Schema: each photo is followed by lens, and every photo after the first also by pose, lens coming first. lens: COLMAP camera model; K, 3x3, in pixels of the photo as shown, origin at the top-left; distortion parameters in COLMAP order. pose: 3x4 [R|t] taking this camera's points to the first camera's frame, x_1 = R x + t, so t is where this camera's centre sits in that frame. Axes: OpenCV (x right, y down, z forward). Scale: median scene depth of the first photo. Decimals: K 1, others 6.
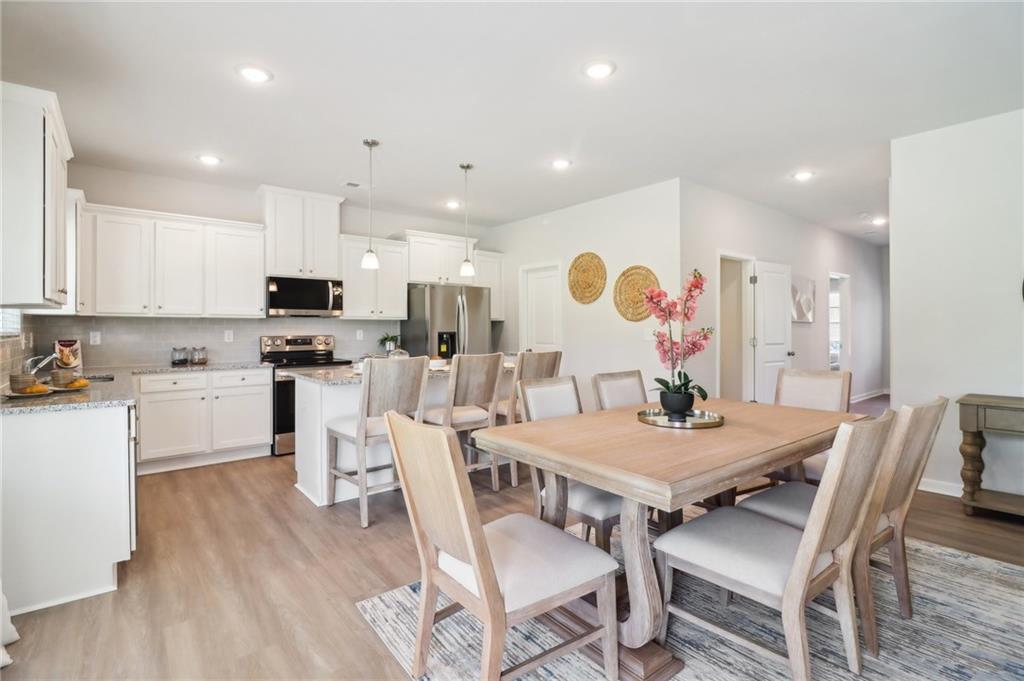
lens RADIAL K [[483.0, 0, 514.2], [0, 483.0, 334.0], [0, 0, 1]] dist [-0.010670, -0.009445]
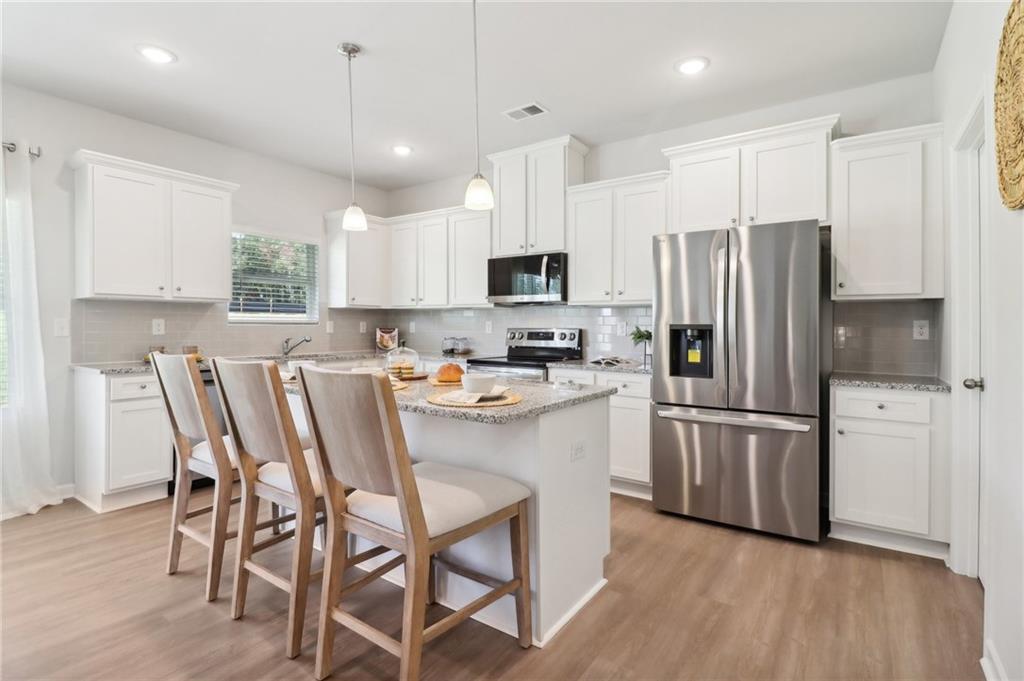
lens RADIAL K [[483.0, 0, 517.8], [0, 483.0, 333.6], [0, 0, 1]] dist [-0.010670, -0.009445]
pose [[0.289120, 0.019749, -0.957089, 0.535430], [-0.014832, 0.999760, 0.016149, 0.000907], [0.957178, 0.009527, 0.289343, 1.232218]]
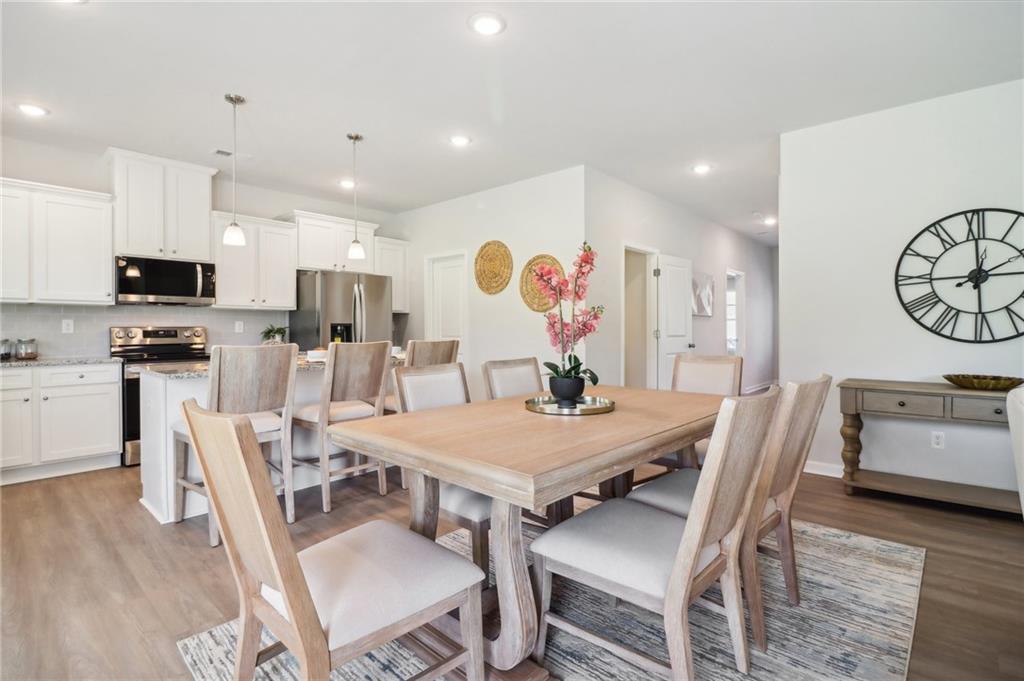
lens RADIAL K [[483.0, 0, 516.7], [0, 483.0, 335.7], [0, 0, 1]] dist [-0.010670, -0.009445]
pose [[0.986445, -0.001499, 0.164084, 0.069604], [0.000920, 0.999993, 0.003605, 0.029014], [-0.164088, -0.003405, 0.986440, 0.081632]]
